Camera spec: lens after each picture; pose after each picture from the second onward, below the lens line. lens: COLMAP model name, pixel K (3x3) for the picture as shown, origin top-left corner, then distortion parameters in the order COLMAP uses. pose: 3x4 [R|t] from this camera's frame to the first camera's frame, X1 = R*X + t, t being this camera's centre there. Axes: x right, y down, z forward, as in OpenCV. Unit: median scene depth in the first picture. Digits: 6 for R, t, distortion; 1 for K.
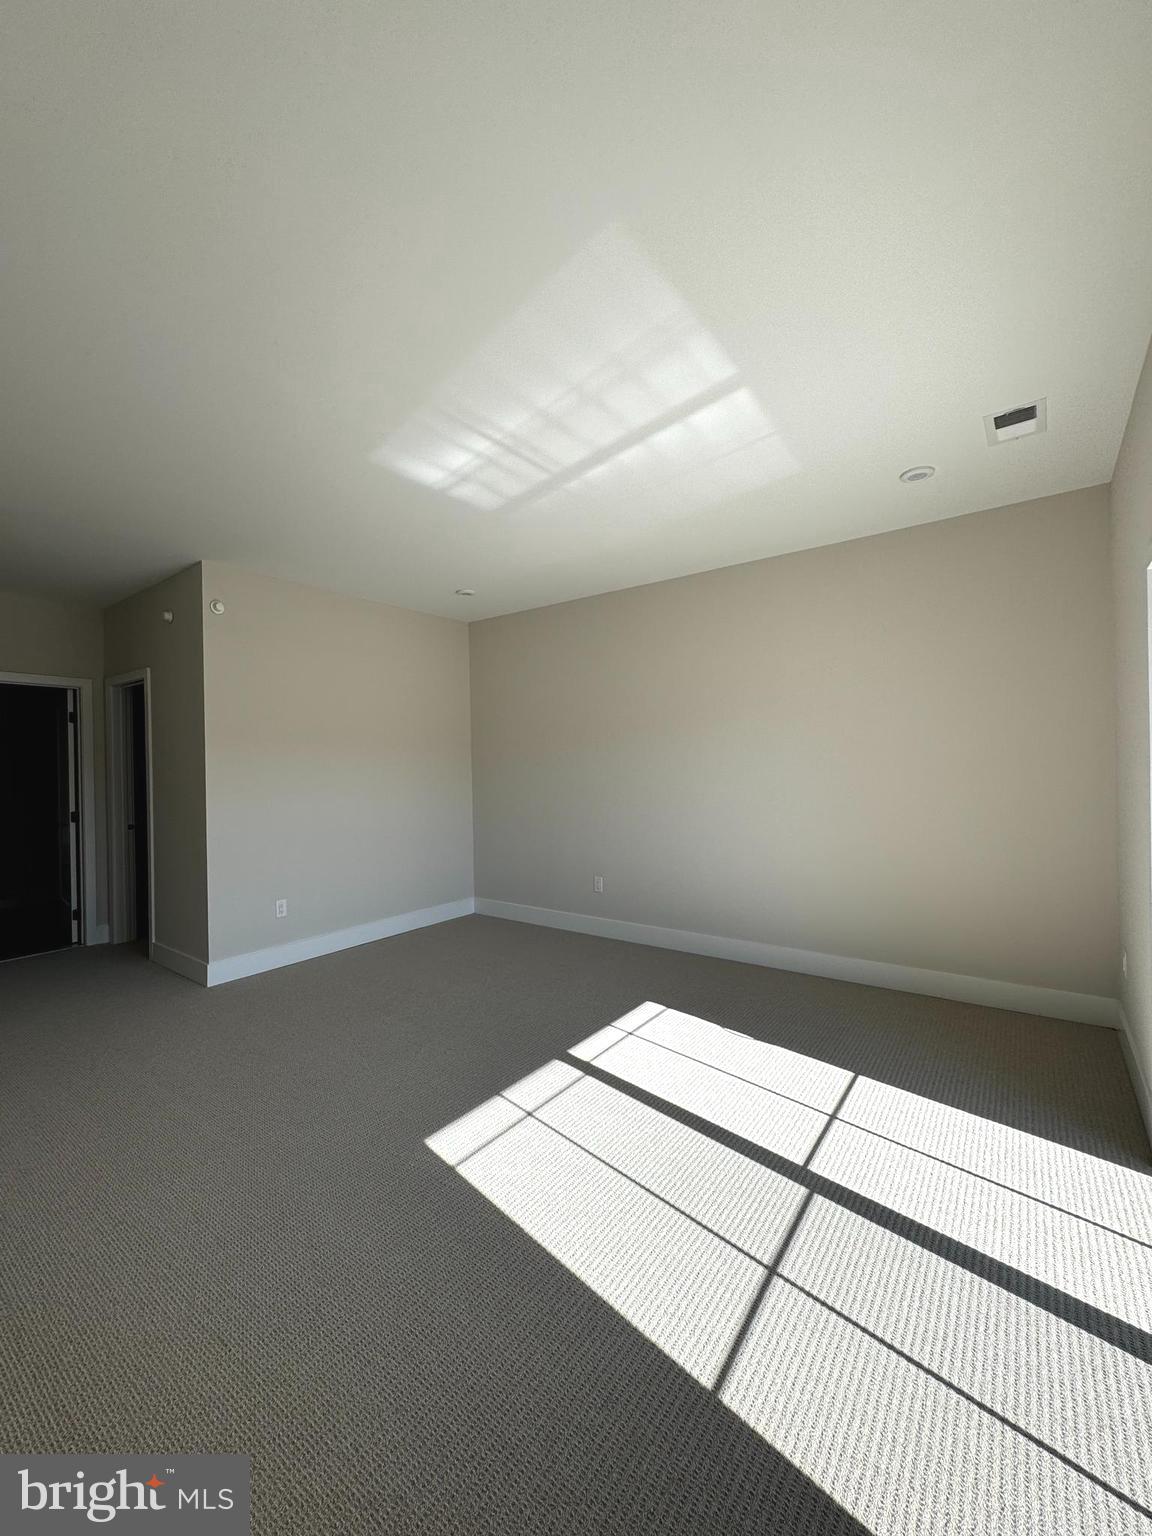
lens RADIAL K [[612.3, 0, 568.0], [0, 612.3, 763.2], [0, 0, 1]] dist [-0.000624, -0.000424]
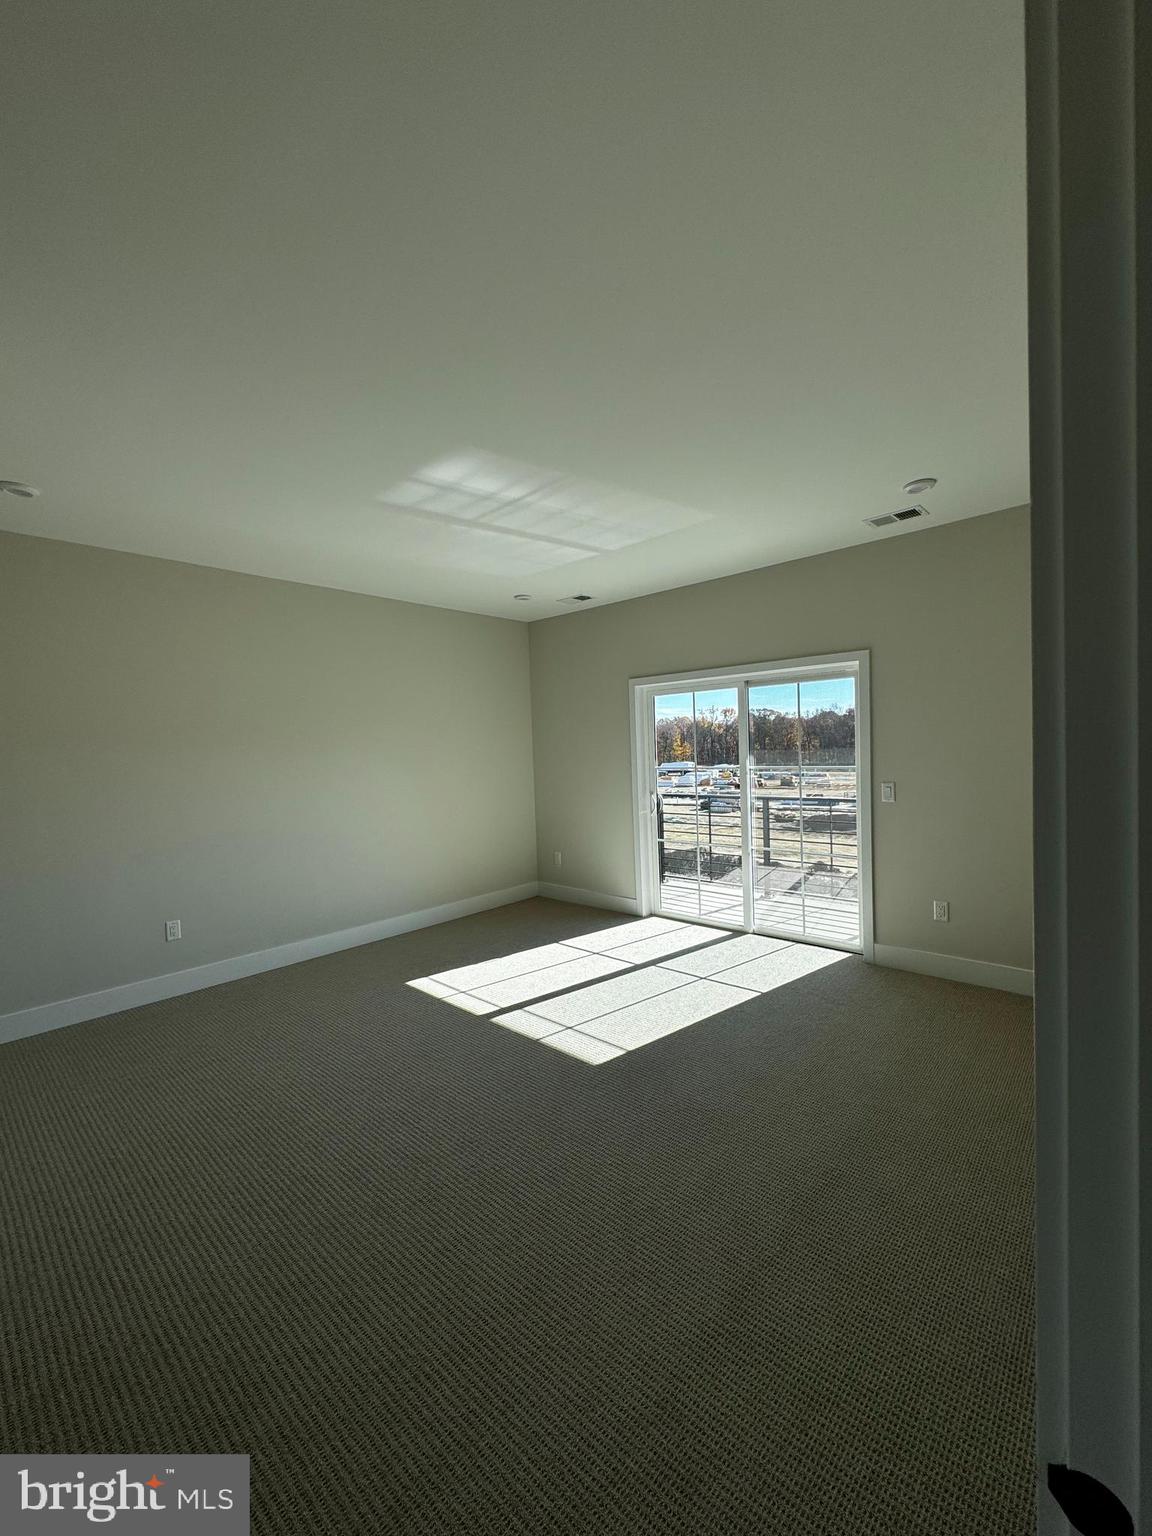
lens RADIAL K [[612.3, 0, 569.7], [0, 612.3, 774.5], [0, 0, 1]] dist [-0.000624, -0.000424]
pose [[0.105037, -0.025978, 0.994129, -1.168451], [0.022711, 0.999461, 0.023718, -0.015539], [-0.994209, 0.020086, 0.105570, 0.709518]]
